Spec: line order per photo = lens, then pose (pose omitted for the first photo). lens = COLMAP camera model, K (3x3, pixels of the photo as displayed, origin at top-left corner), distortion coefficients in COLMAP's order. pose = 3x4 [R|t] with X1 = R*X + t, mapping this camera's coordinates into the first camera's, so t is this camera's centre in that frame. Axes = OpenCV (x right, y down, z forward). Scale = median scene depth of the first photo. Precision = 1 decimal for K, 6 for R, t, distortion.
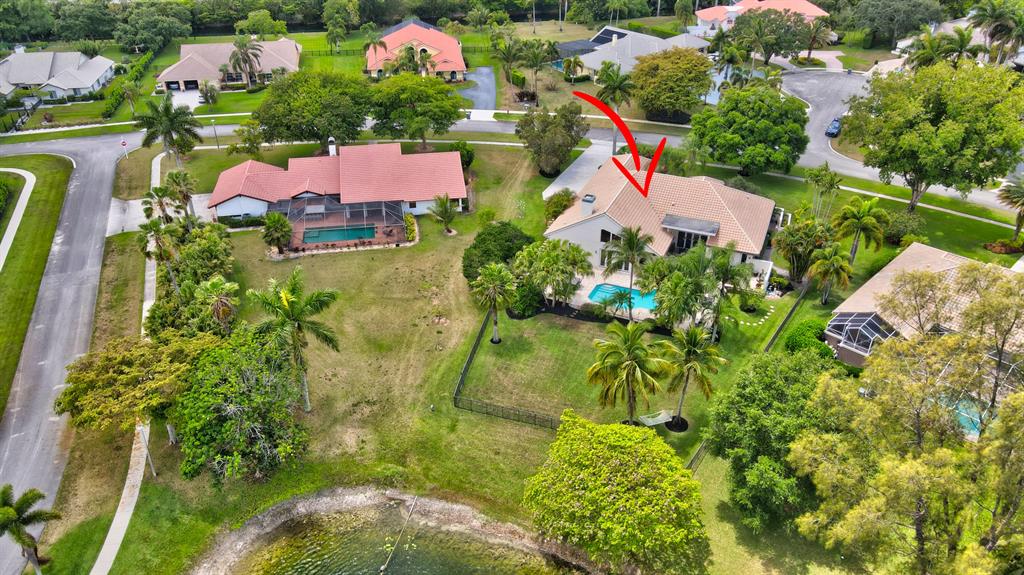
lens RADIAL K [[766.1, 0, 512.0], [0, 766.1, 287.5], [0, 0, 1]] dist [0.010772, 0.008574]
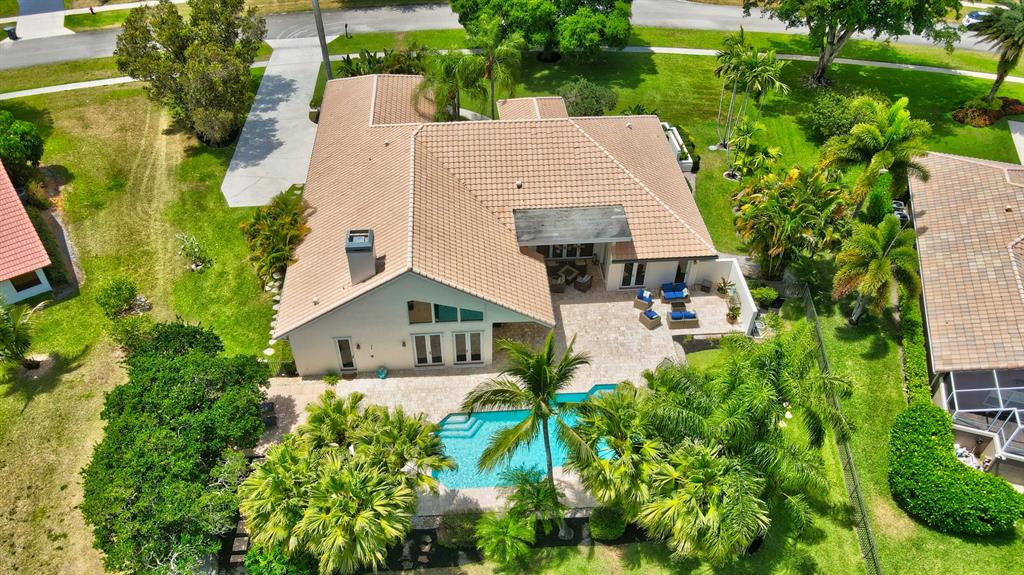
lens RADIAL K [[744.2, 0, 512.0], [0, 744.2, 287.5], [0, 0, 1]] dist [0.026057, -0.006795]
pose [[0.890396, -0.305936, 0.337042, 0.027321], [0.229757, 0.941271, 0.247429, -0.151559], [-0.392945, -0.142872, 0.908395, 0.524977]]
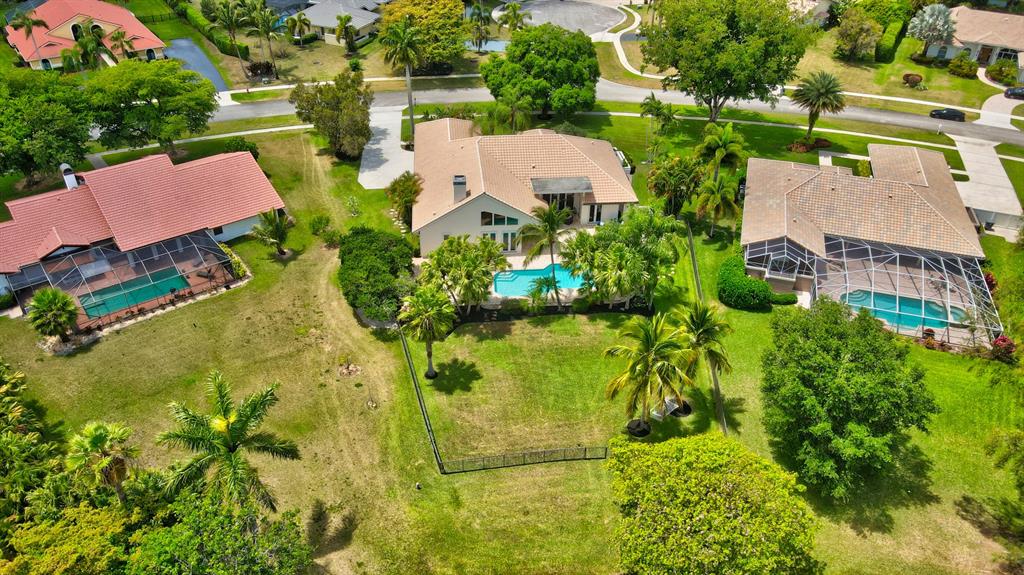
lens RADIAL K [[766.1, 0, 512.0], [0, 766.1, 287.5], [0, 0, 1]] dist [0.010772, 0.008574]
pose [[0.881846, -0.256199, 0.395866, -0.190901], [0.229133, 0.966564, 0.115121, -0.074090], [-0.412123, -0.010813, 0.911064, 0.169929]]
